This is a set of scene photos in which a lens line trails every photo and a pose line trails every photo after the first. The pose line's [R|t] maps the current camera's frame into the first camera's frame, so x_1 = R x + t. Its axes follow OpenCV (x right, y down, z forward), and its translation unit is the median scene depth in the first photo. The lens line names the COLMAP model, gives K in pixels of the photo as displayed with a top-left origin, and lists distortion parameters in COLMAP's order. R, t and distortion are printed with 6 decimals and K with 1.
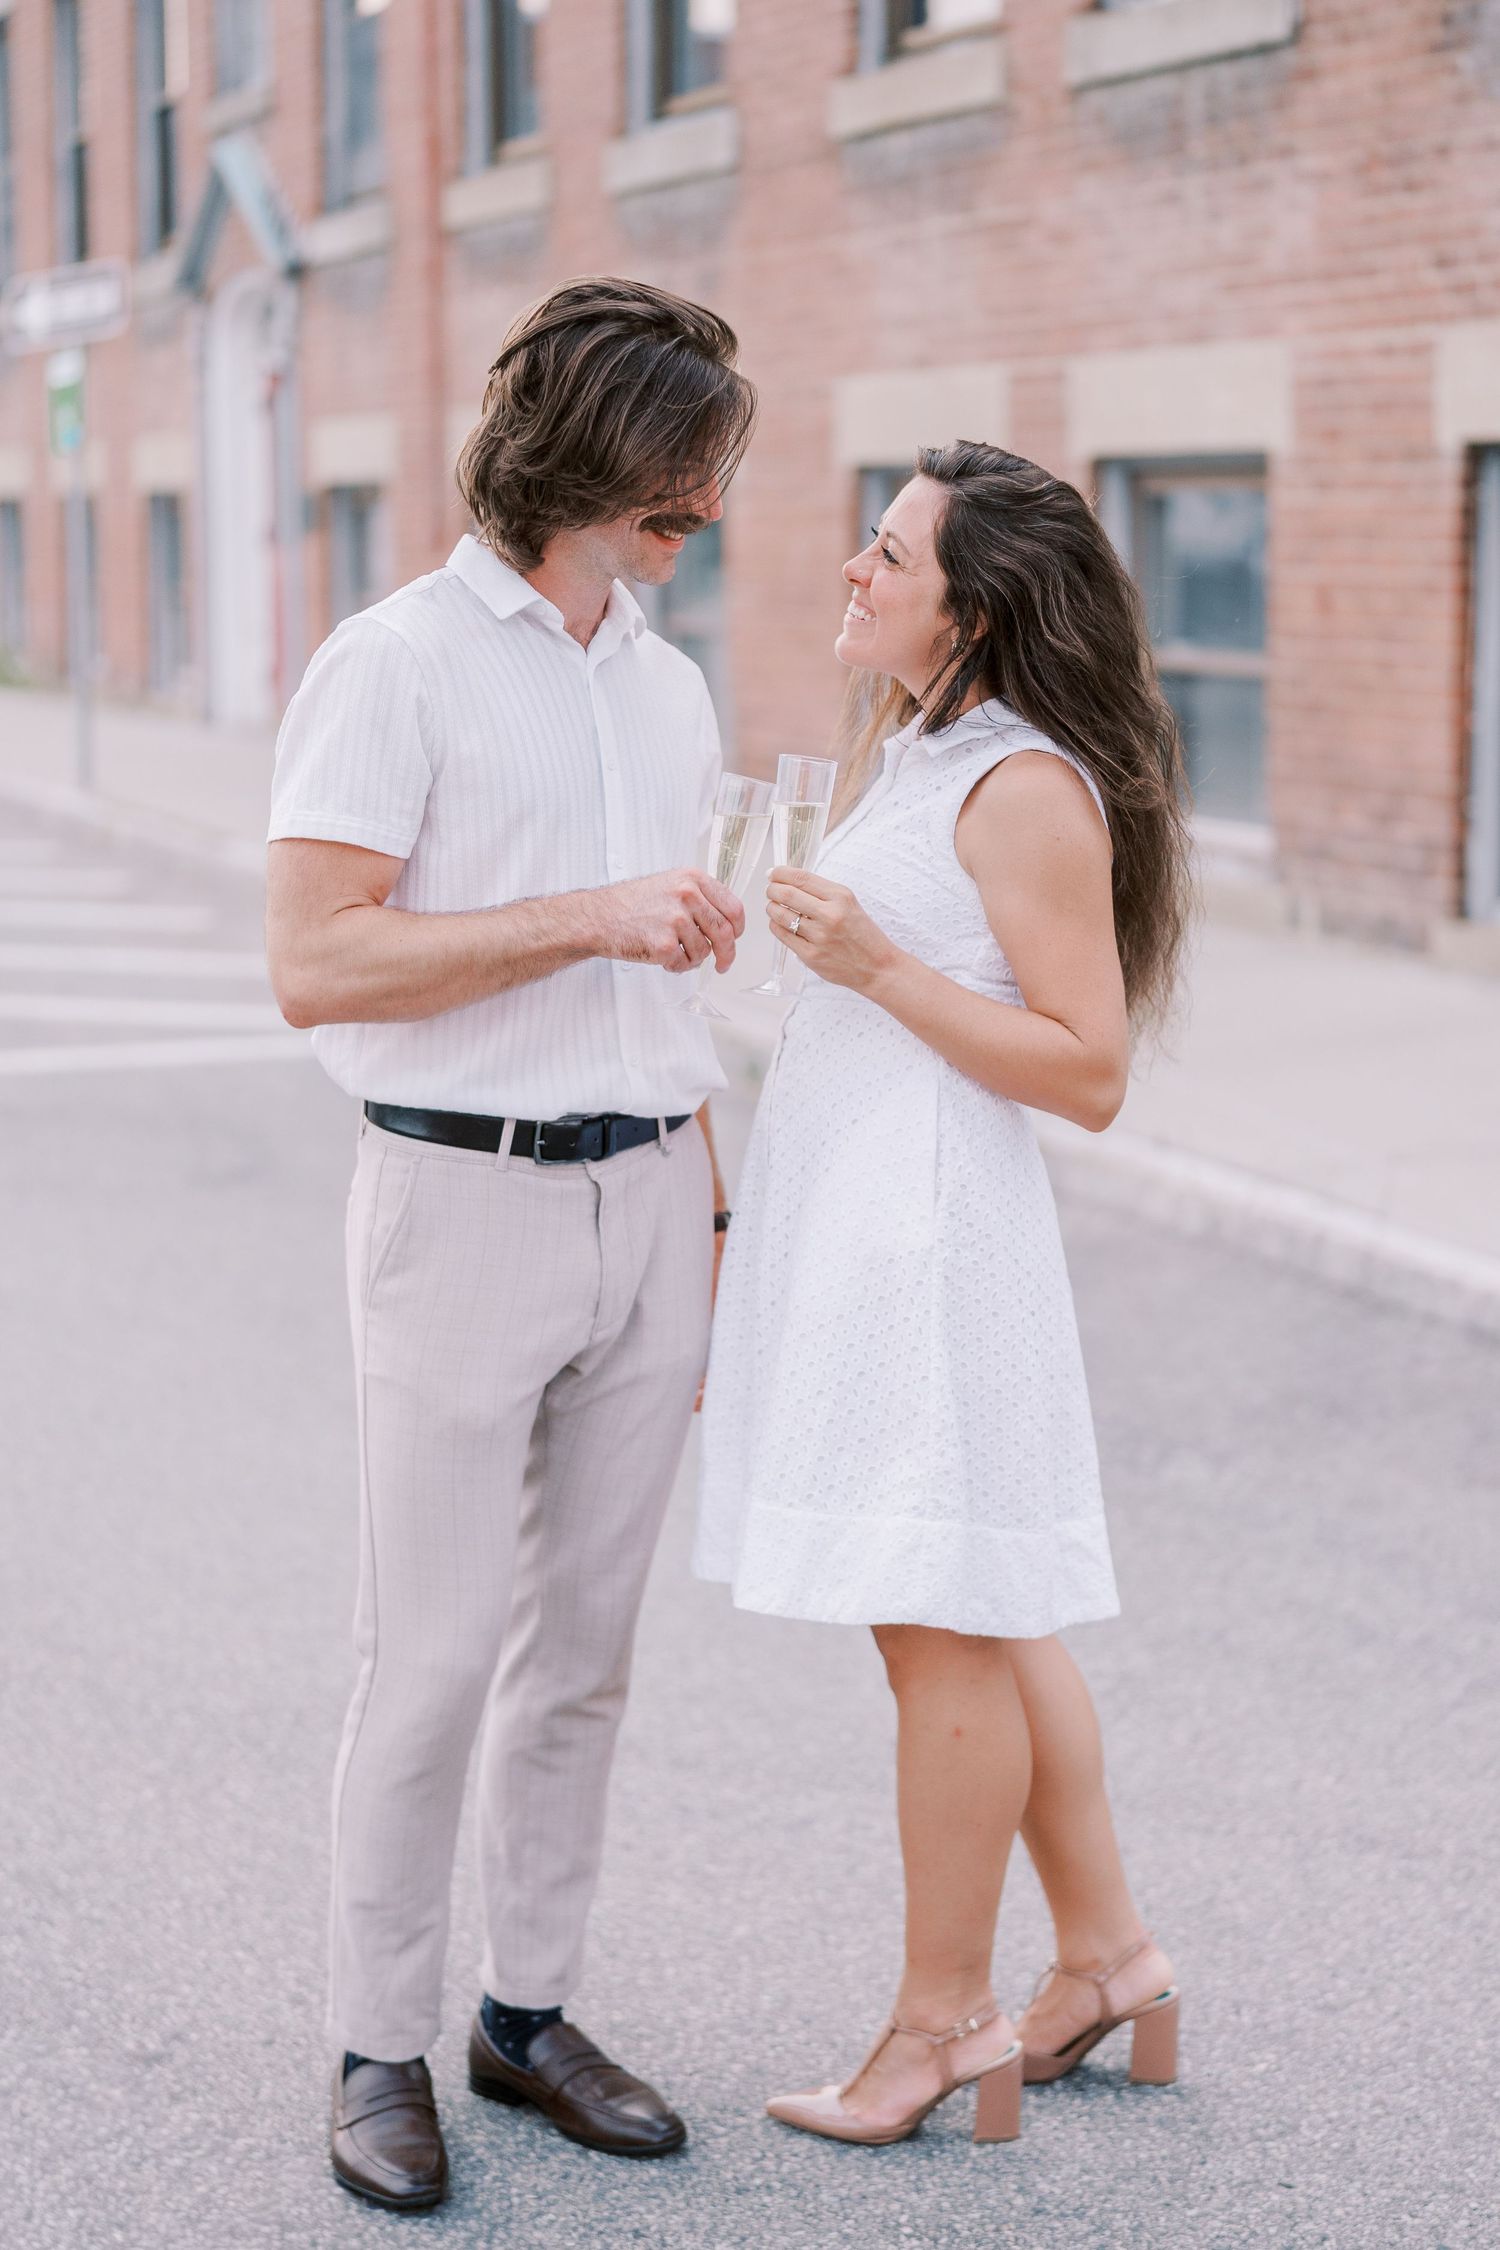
lens RADIAL K [[4791.5, 0, 750.0], [0, 4791.5, 1125.0], [0, 0, 1]] dist [-0.036682, 0.230947]
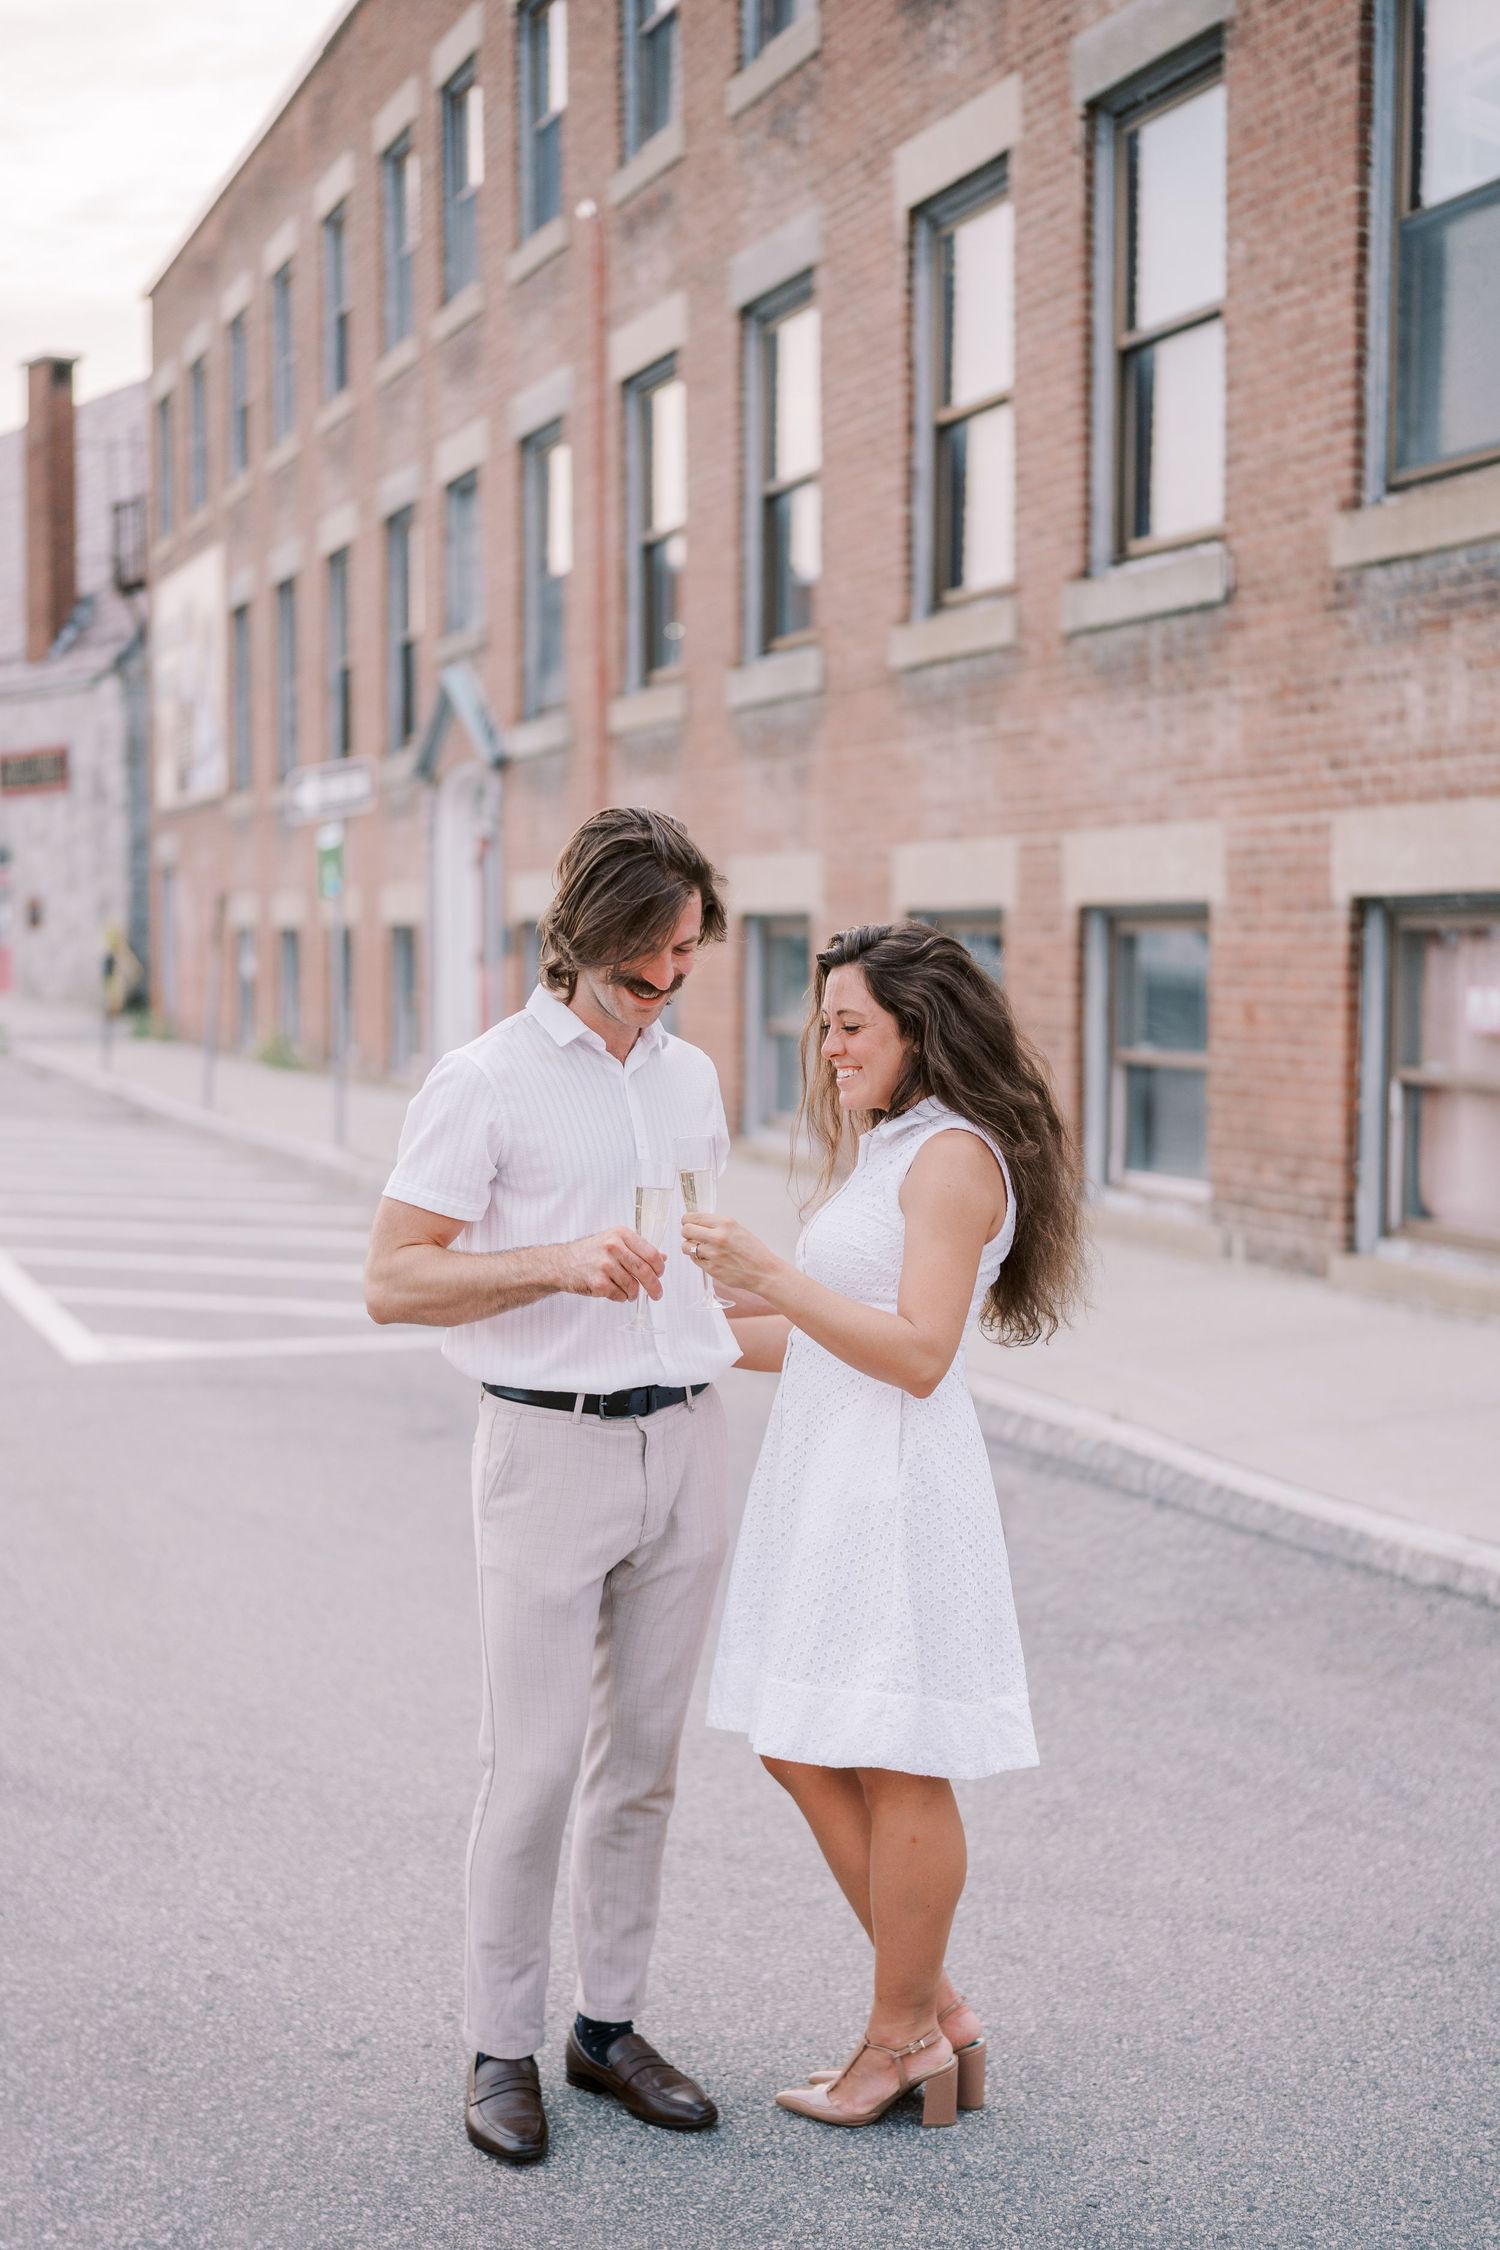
lens RADIAL K [[4791.5, 0, 750.0], [0, 4791.5, 1125.0], [0, 0, 1]] dist [-0.036682, 0.230947]
pose [[0.996247, 0.006029, -0.086341, 0.110997], [-0.011221, 0.998149, -0.059768, 0.004040], [0.085821, 0.060513, 0.994471, -0.398378]]
